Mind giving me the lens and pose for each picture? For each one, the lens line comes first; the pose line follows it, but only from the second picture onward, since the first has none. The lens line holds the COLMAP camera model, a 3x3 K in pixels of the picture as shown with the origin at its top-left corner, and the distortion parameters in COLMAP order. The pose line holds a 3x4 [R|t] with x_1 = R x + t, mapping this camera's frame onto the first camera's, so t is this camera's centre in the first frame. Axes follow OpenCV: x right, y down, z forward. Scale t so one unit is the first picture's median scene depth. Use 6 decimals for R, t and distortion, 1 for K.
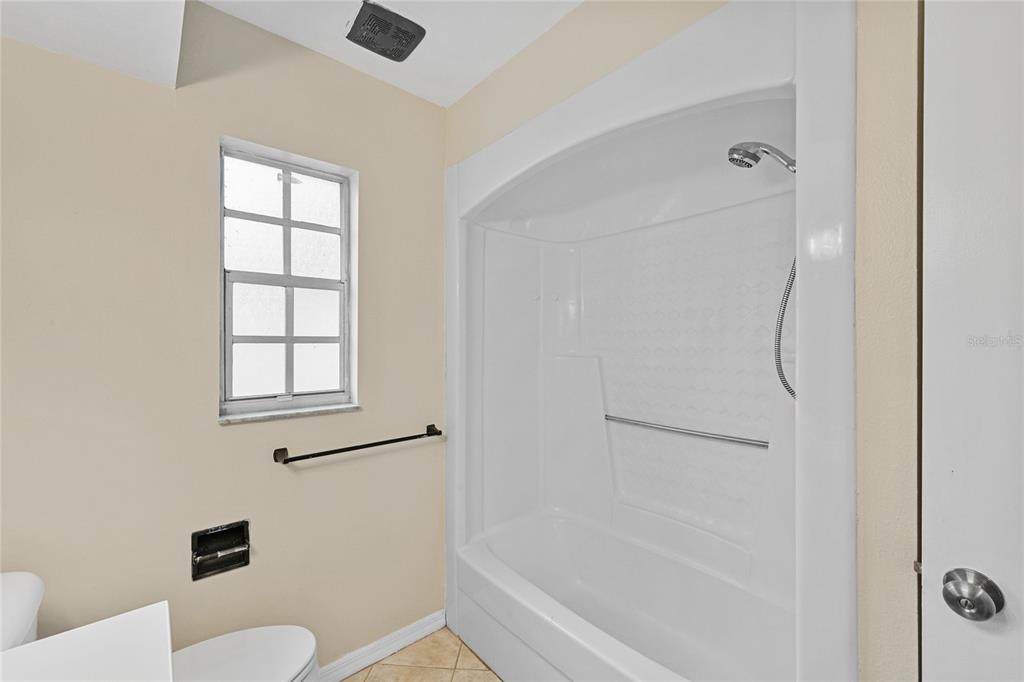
lens RADIAL K [[416.9, 0, 513.3], [0, 416.9, 341.9], [0, 0, 1]] dist [-0.003958, -0.000162]
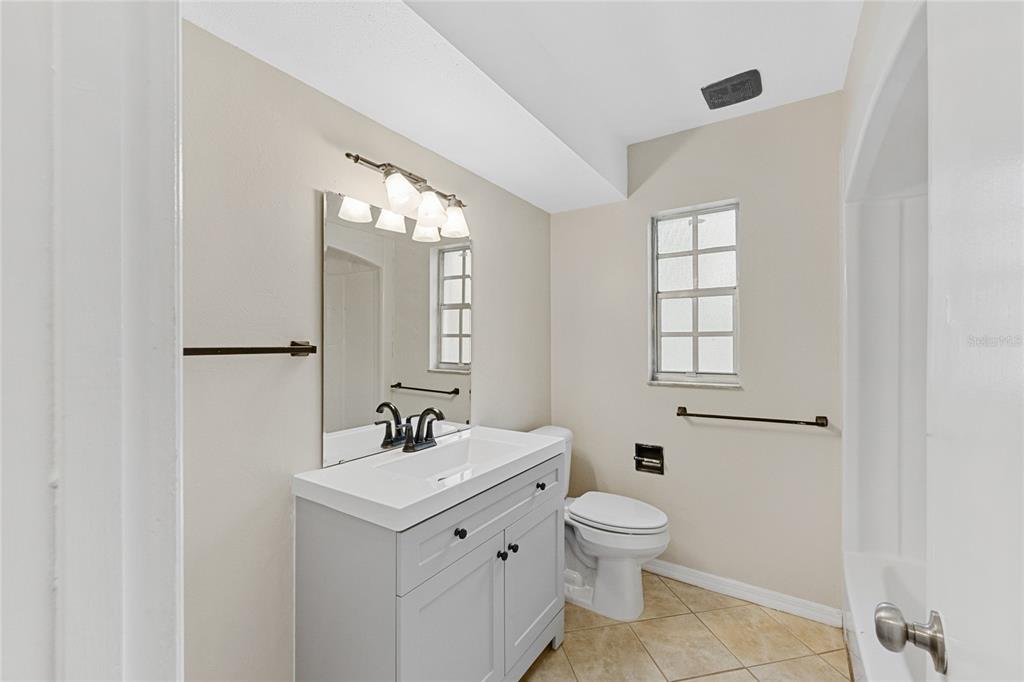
lens RADIAL K [[416.9, 0, 511.4], [0, 416.9, 341.0], [0, 0, 1]] dist [-0.003958, -0.000162]
pose [[0.257618, -0.002644, -0.966243, 0.689890], [0.006084, 0.999981, -0.001114, 0.015921], [0.966228, -0.005591, 0.257629, 0.019862]]
